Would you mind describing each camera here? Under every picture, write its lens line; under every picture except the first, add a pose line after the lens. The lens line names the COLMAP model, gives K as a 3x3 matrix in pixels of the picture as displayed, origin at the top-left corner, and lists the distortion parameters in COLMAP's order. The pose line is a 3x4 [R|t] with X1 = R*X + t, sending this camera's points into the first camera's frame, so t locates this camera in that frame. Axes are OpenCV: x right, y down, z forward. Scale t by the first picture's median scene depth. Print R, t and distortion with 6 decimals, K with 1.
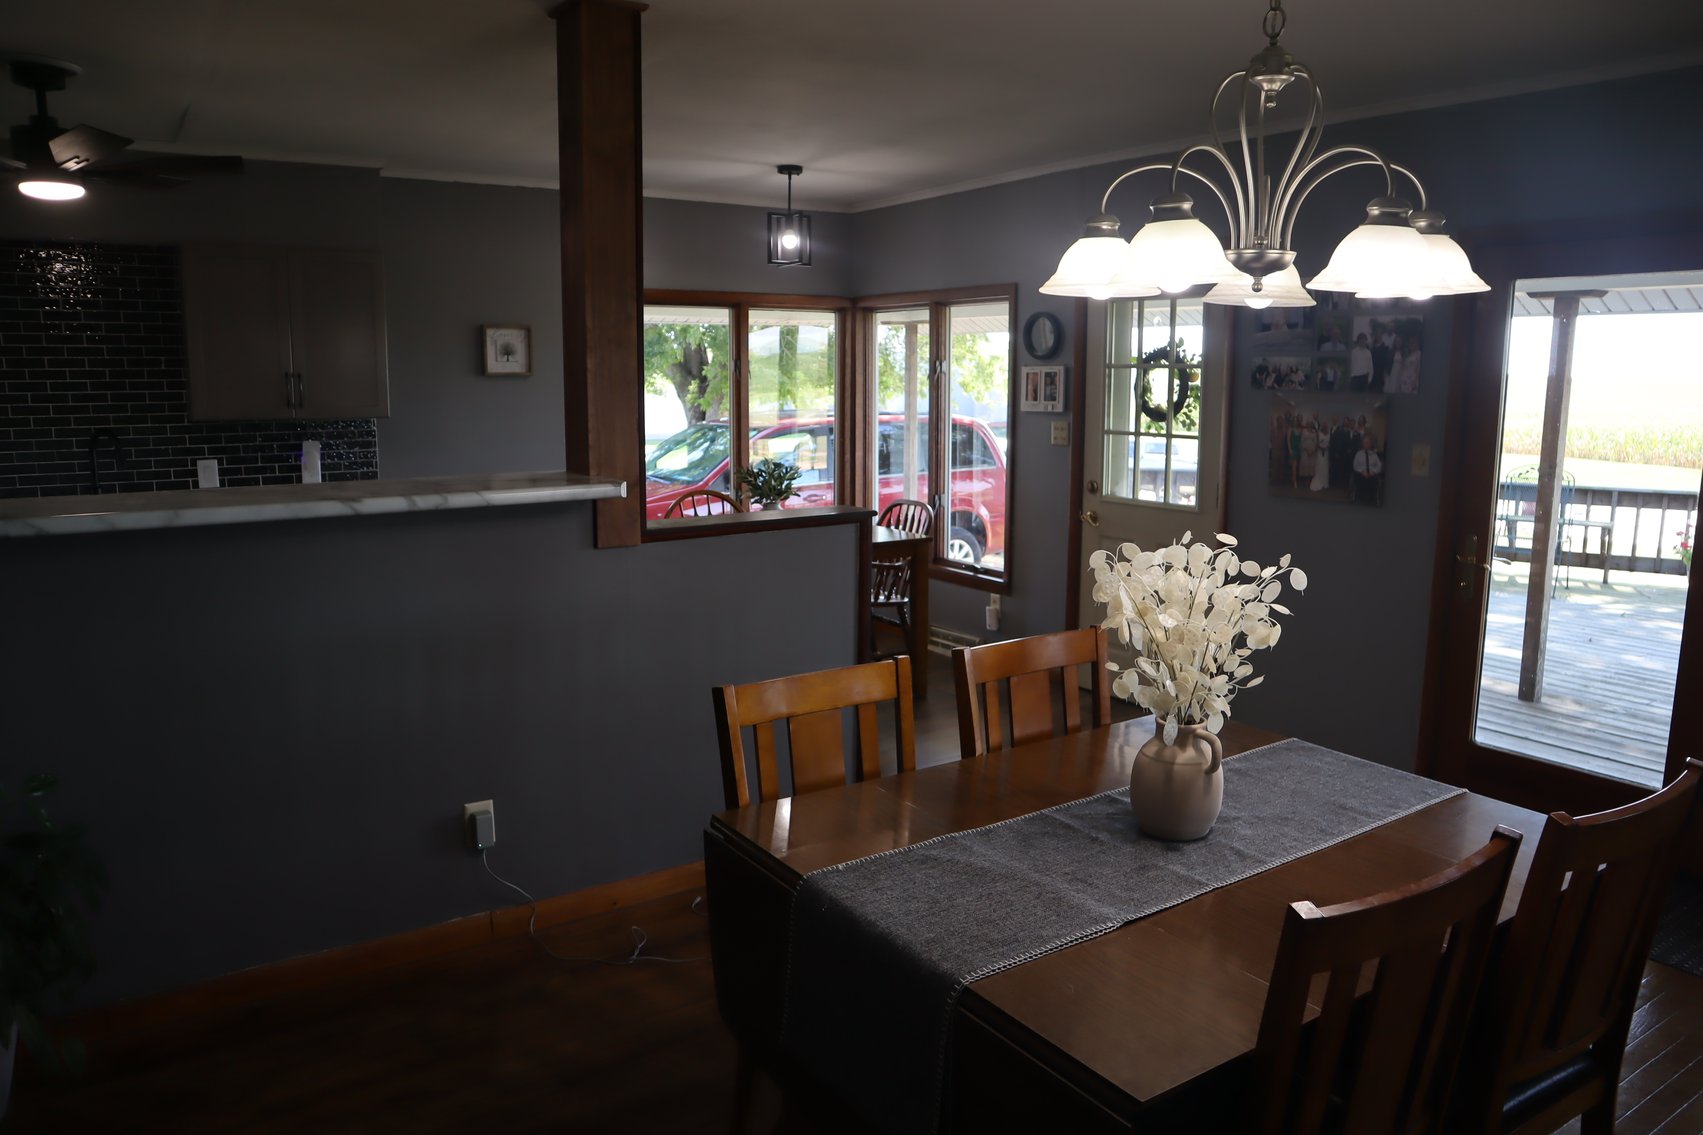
lens RADIAL K [[1176.6, 0, 842.5], [0, 1176.6, 572.7], [0, 0, 1]] dist [0.007520, 0.006058]
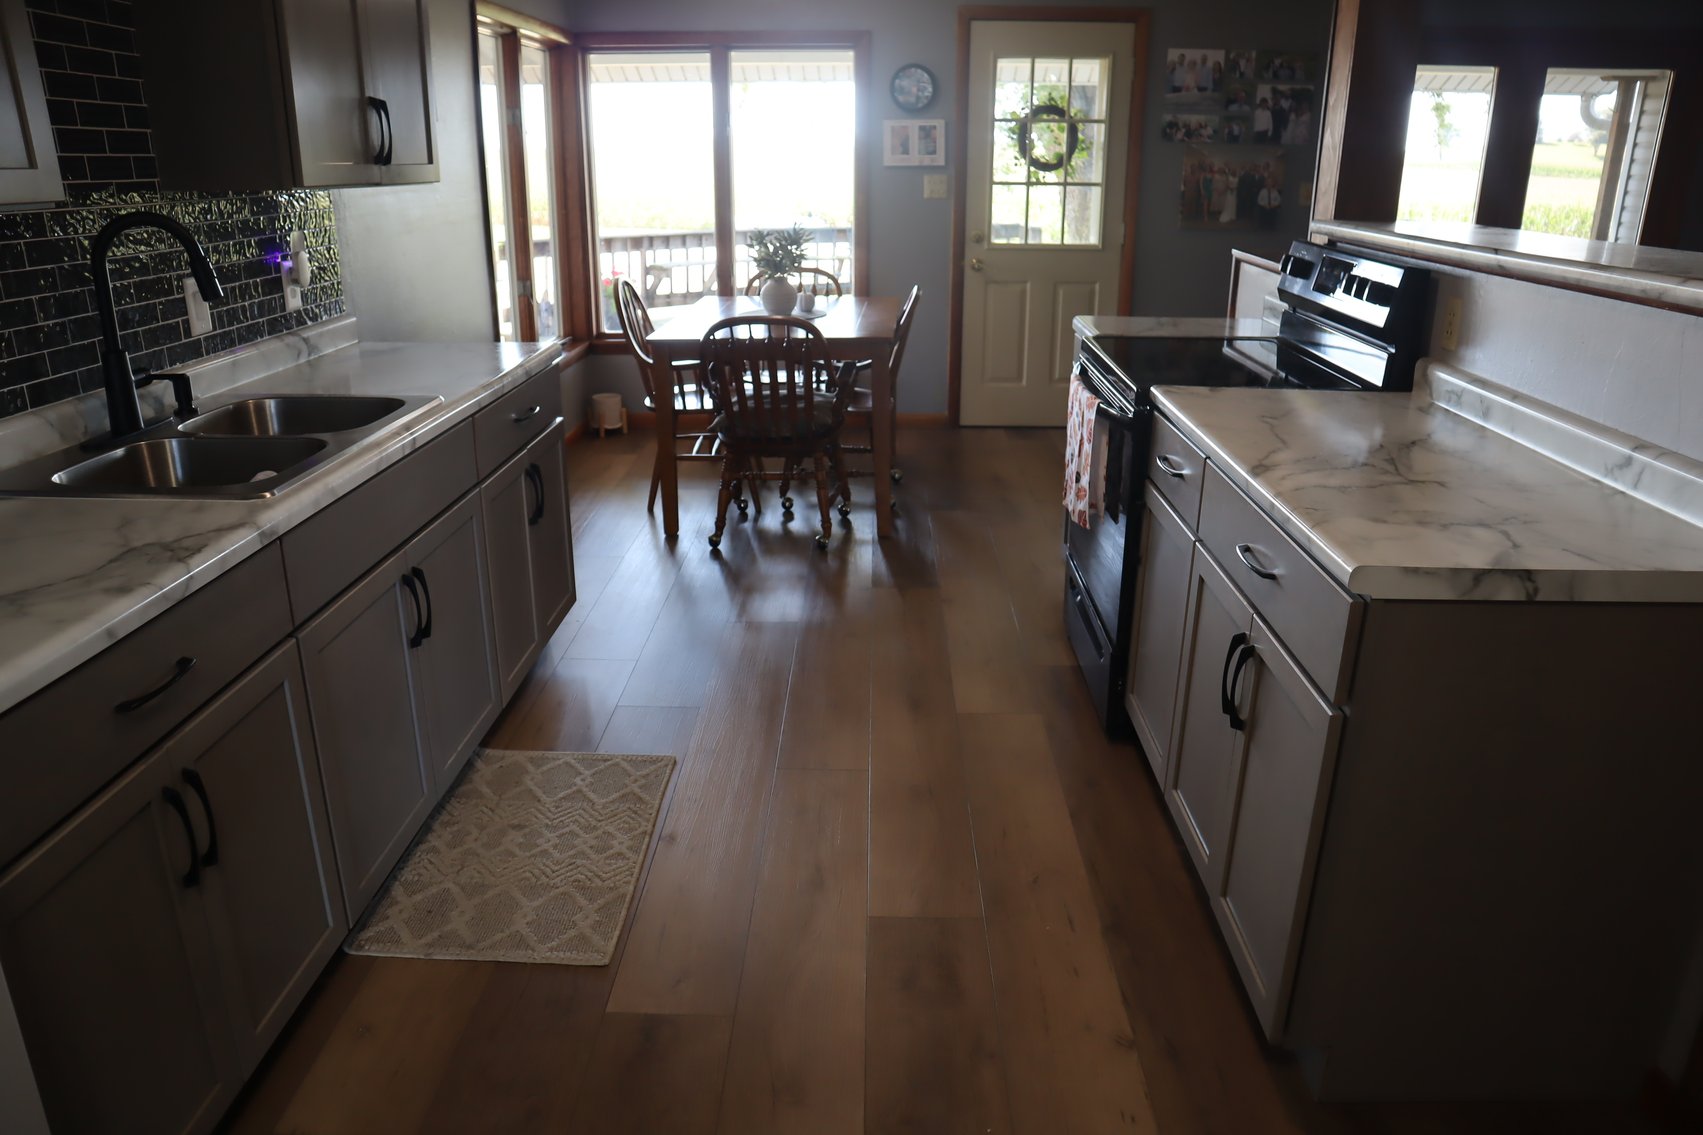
lens RADIAL K [[1176.6, 0, 847.6], [0, 1176.6, 552.7], [0, 0, 1]] dist [0.007520, 0.006058]
pose [[0.578715, -0.265079, 0.771247, -0.956519], [0.128024, 0.963504, 0.235094, -0.076909], [-0.805419, -0.037315, 0.591531, 0.543393]]
